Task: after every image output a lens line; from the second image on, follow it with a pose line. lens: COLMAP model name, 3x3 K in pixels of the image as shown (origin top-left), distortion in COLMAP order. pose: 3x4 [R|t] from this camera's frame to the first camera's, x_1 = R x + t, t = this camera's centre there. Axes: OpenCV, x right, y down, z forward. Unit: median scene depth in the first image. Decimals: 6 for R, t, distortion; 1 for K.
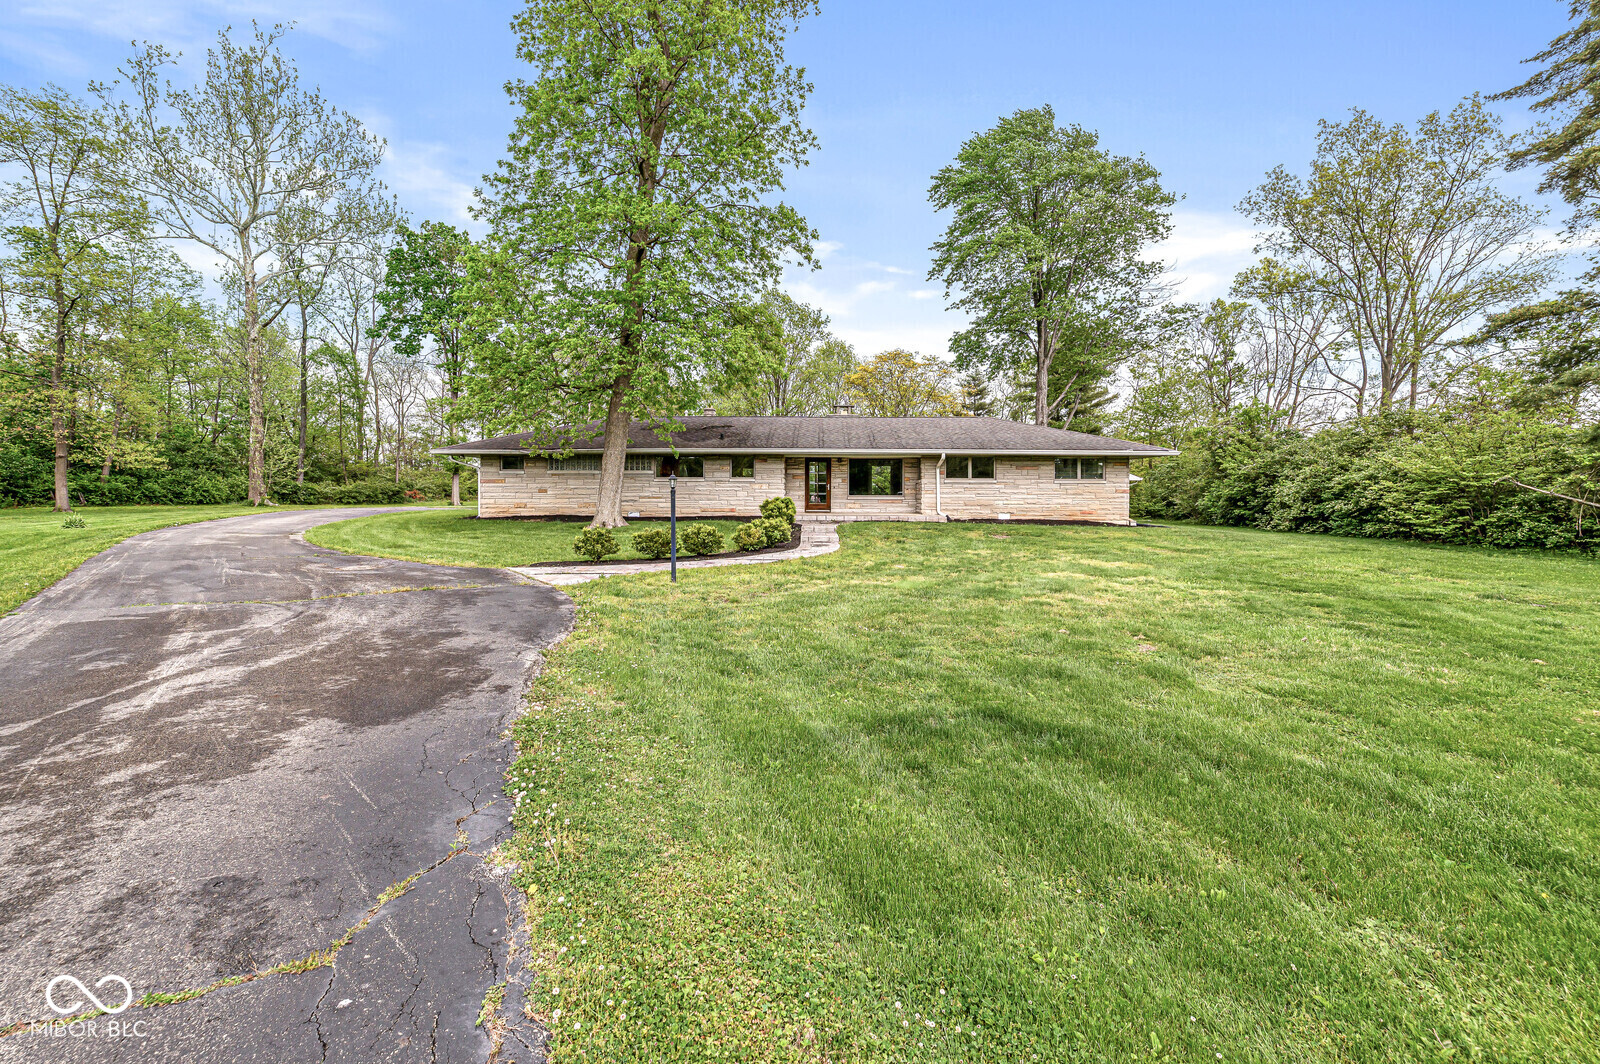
lens RADIAL K [[686.8, 0, 800.0], [0, 686.8, 532.0], [0, 0, 1]] dist [-0.000611, 0.000260]
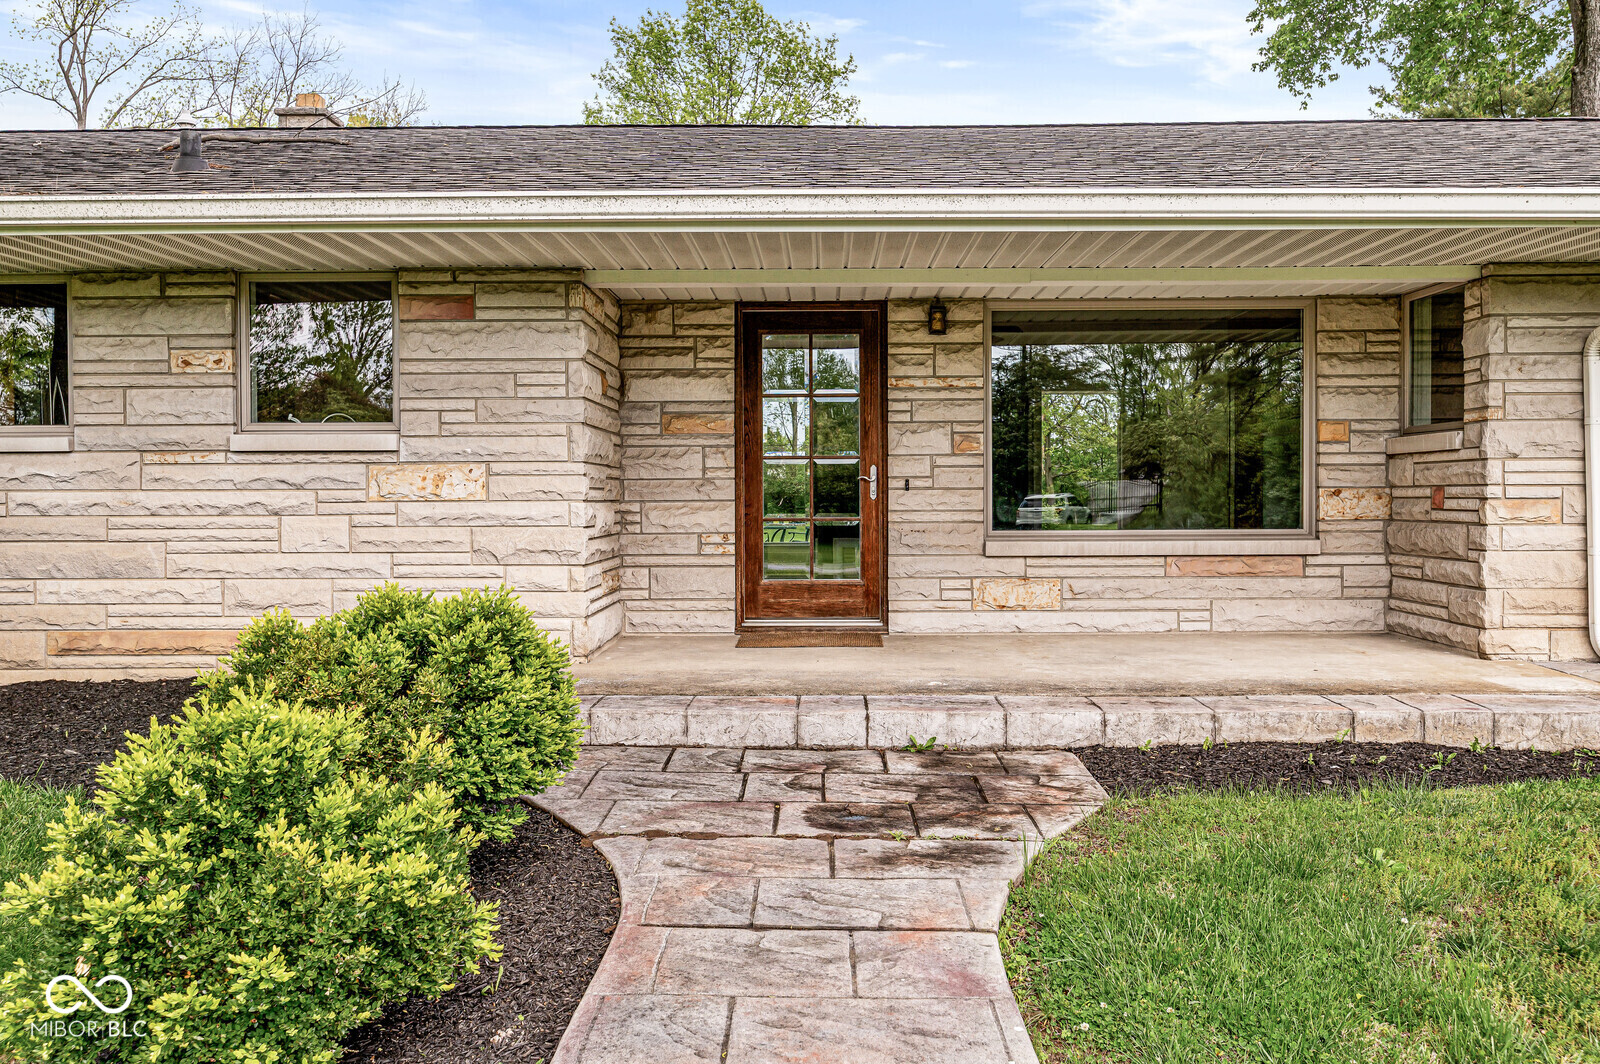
lens RADIAL K [[1370.5, 0, 800.0], [0, 1370.5, 532.0], [0, 0, 1]] dist [-0.000613, -0.000653]
pose [[0.999957, -0.008659, 0.003299, 0.022479], [0.008700, 0.999884, -0.012527, -0.050777], [-0.003190, 0.012555, 0.999916, 0.693351]]
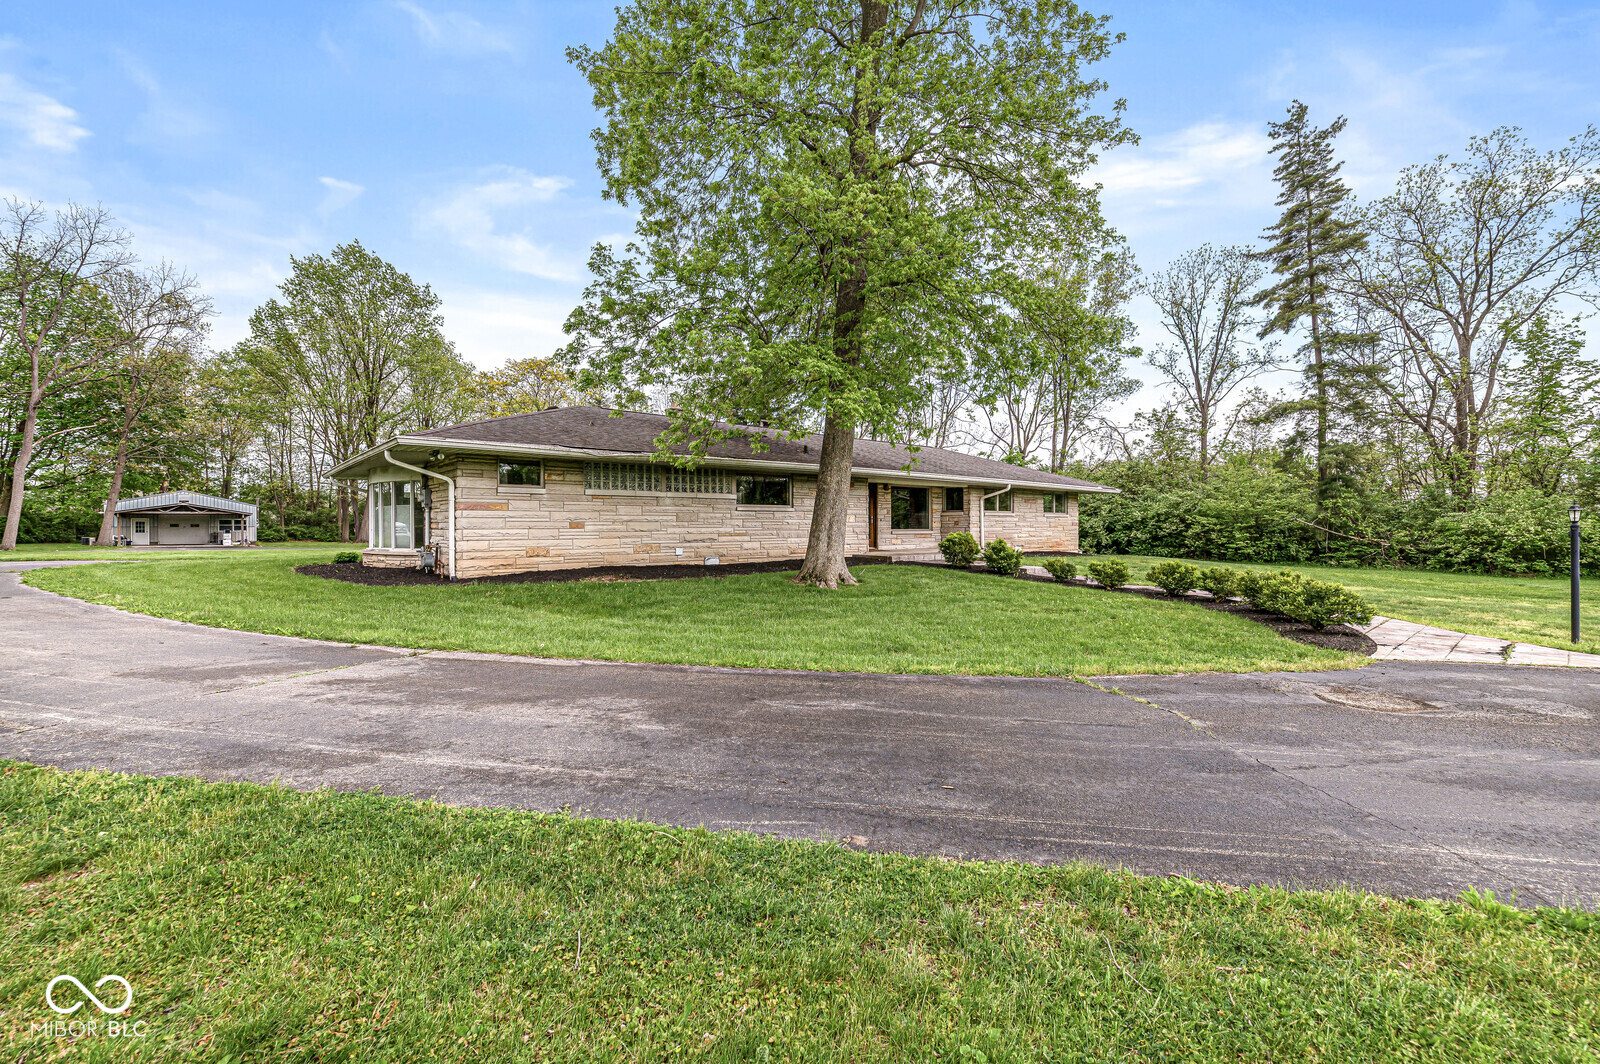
lens RADIAL K [[686.8, 0, 800.0], [0, 686.8, 532.0], [0, 0, 1]] dist [-0.000611, 0.000260]
pose [[0.766924, -0.008777, 0.641677, -0.581205], [0.030040, 0.999301, -0.022235, -0.035341], [-0.641034, 0.036328, 0.766652, 0.444004]]
